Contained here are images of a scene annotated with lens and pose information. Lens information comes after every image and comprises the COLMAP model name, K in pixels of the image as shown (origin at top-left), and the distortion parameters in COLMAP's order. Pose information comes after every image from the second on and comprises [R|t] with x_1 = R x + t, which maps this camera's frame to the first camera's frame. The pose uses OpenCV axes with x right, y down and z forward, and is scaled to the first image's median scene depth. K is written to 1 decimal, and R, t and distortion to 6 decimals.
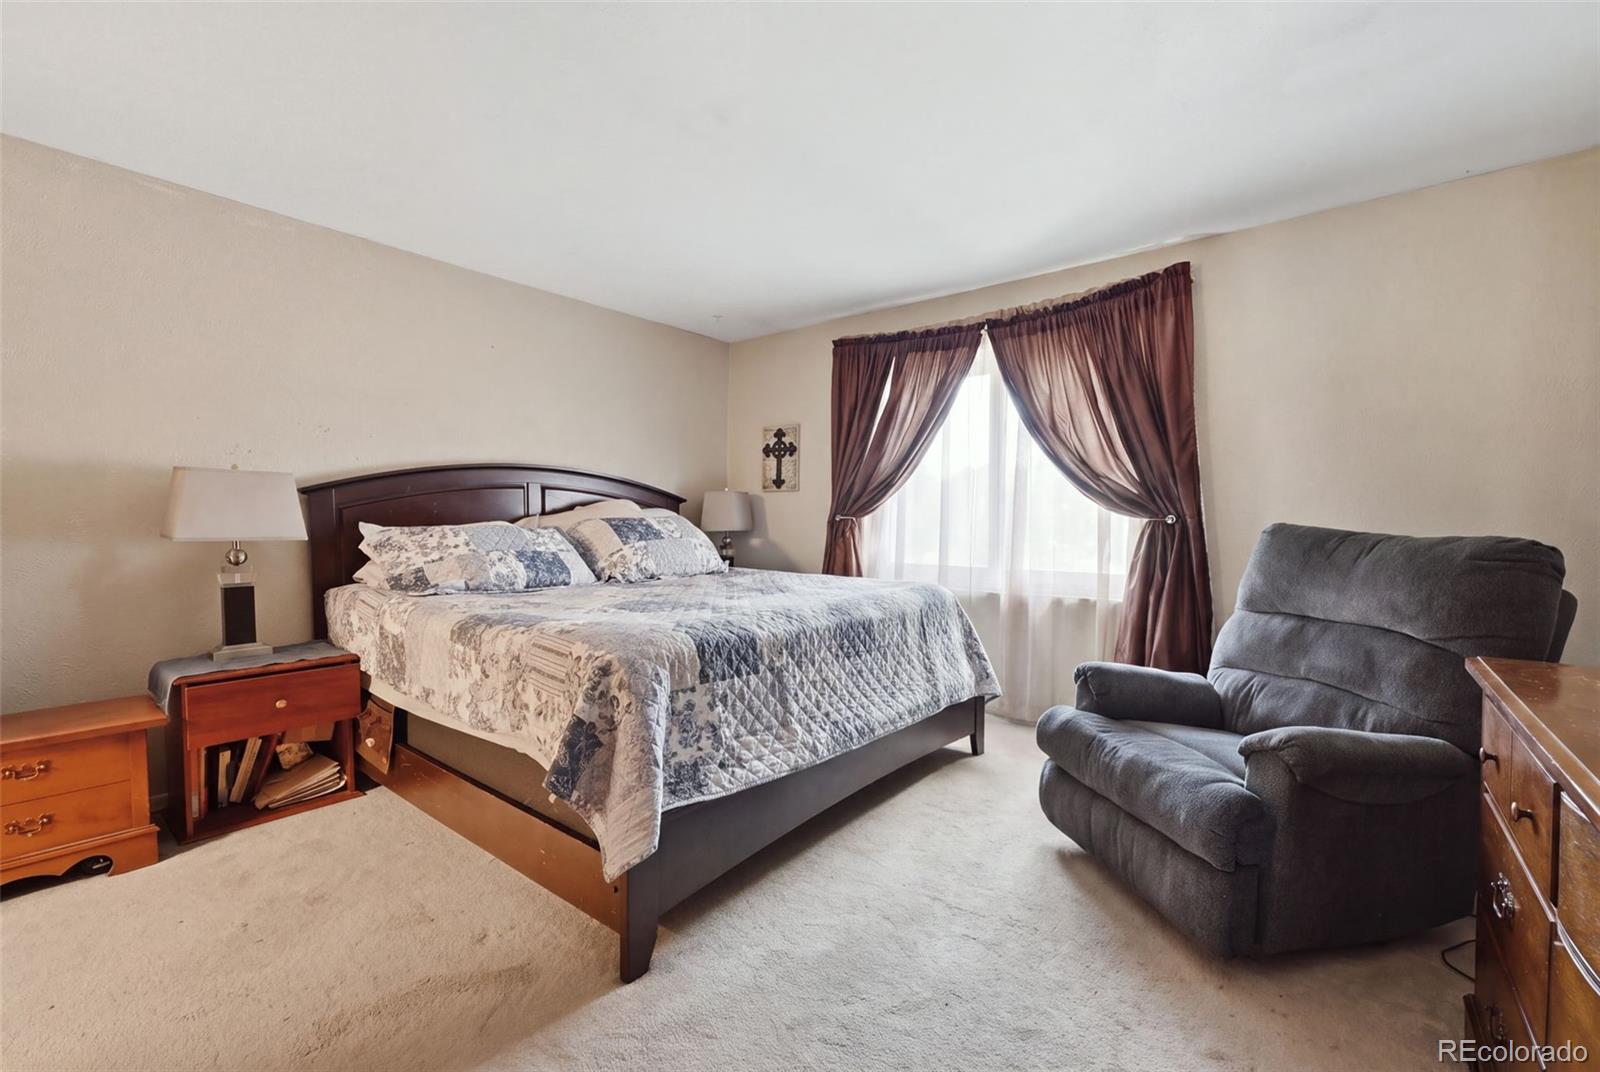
lens RADIAL K [[663.9, 0, 801.7], [0, 663.9, 548.2], [0, 0, 1]] dist [0.000178, 0.000262]
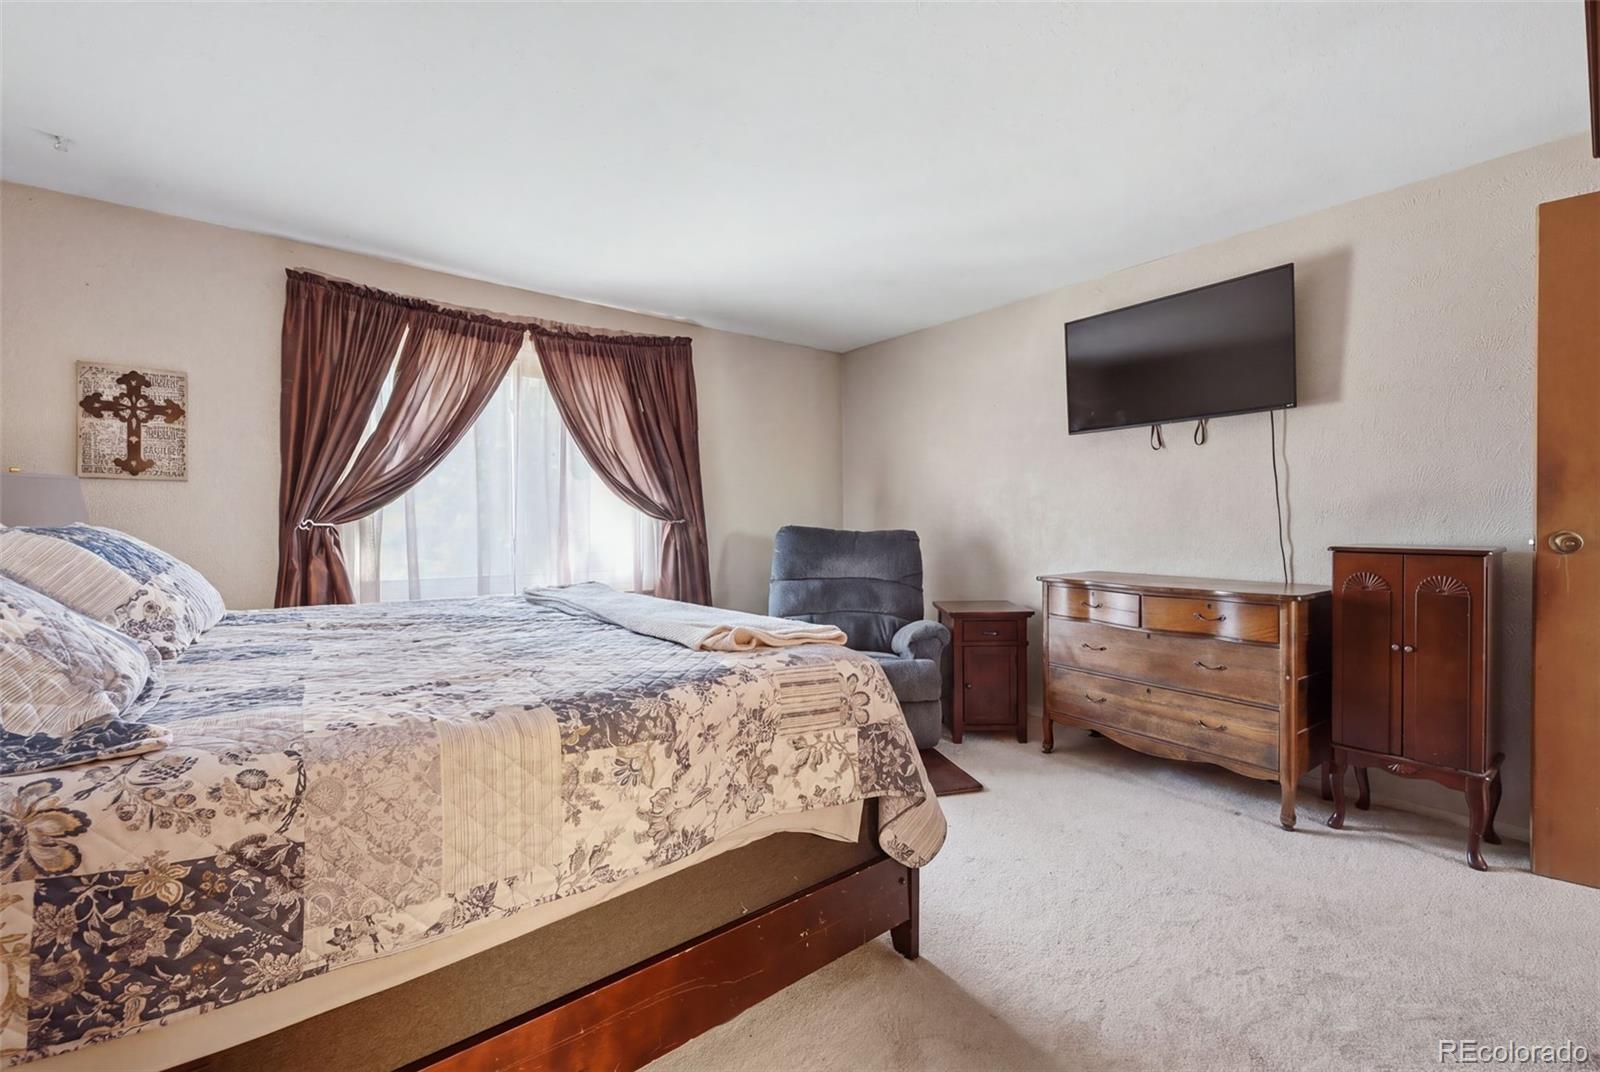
lens RADIAL K [[663.9, 0, 802.2], [0, 663.9, 523.0], [0, 0, 1]] dist [0.000178, 0.000262]
pose [[0.238274, -0.000232, 0.971198, -0.556522], [0.046620, 0.998850, -0.011199, -0.018225], [-0.970078, 0.047945, 0.238010, 0.371703]]
